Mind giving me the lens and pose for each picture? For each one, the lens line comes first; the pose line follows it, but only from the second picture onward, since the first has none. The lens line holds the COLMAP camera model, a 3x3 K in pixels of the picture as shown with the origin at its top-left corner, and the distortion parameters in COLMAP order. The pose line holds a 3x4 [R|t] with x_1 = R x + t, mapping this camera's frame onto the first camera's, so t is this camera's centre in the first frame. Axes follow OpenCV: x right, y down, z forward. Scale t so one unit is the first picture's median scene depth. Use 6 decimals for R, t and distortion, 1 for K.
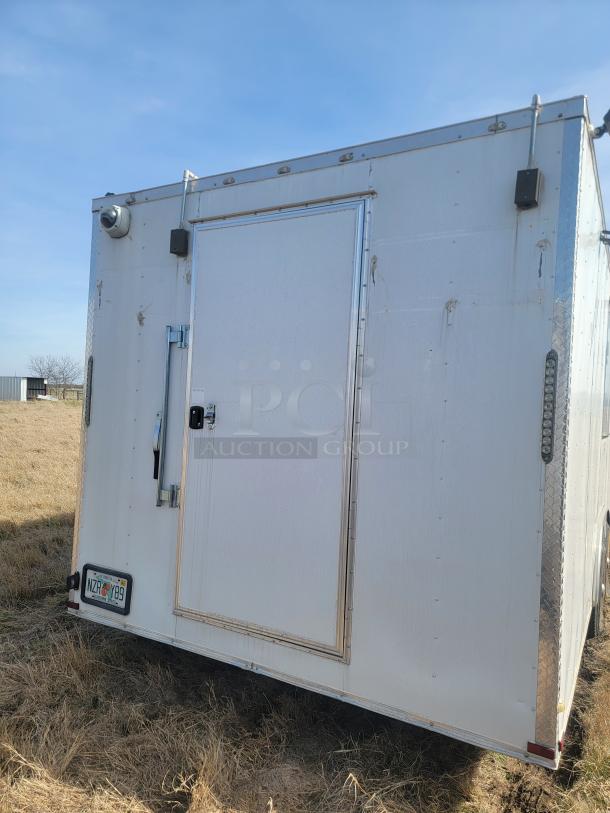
lens RADIAL K [[635.3, 0, 304.1], [0, 635.3, 418.1], [0, 0, 1]] dist [0.047892, -0.002462]
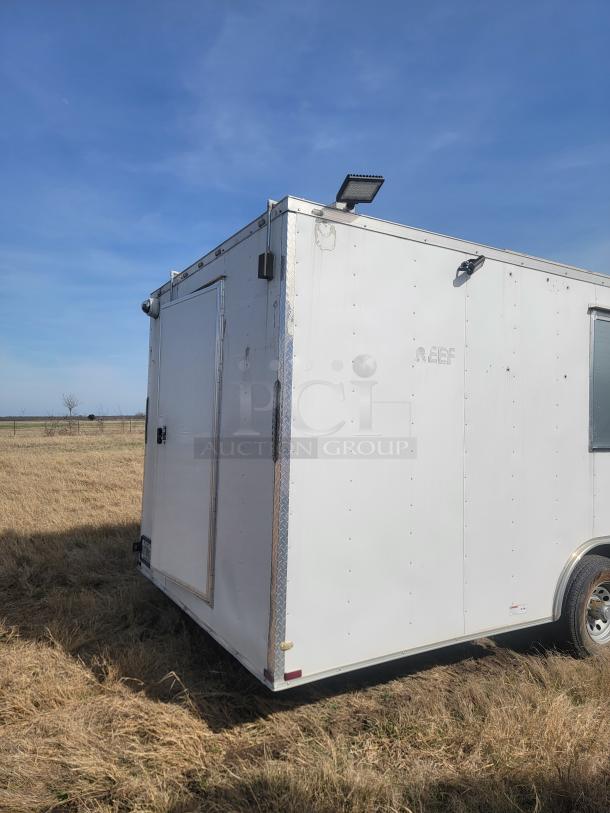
lens RADIAL K [[667.4, 0, 305.0], [0, 667.4, 406.5], [0, 0, 1]] dist [0.135565, -0.161934]
pose [[0.829712, -0.045344, -0.556347, 0.956266], [0.015124, 0.998155, -0.058797, 0.027671], [0.557986, 0.040370, 0.828868, -0.122400]]
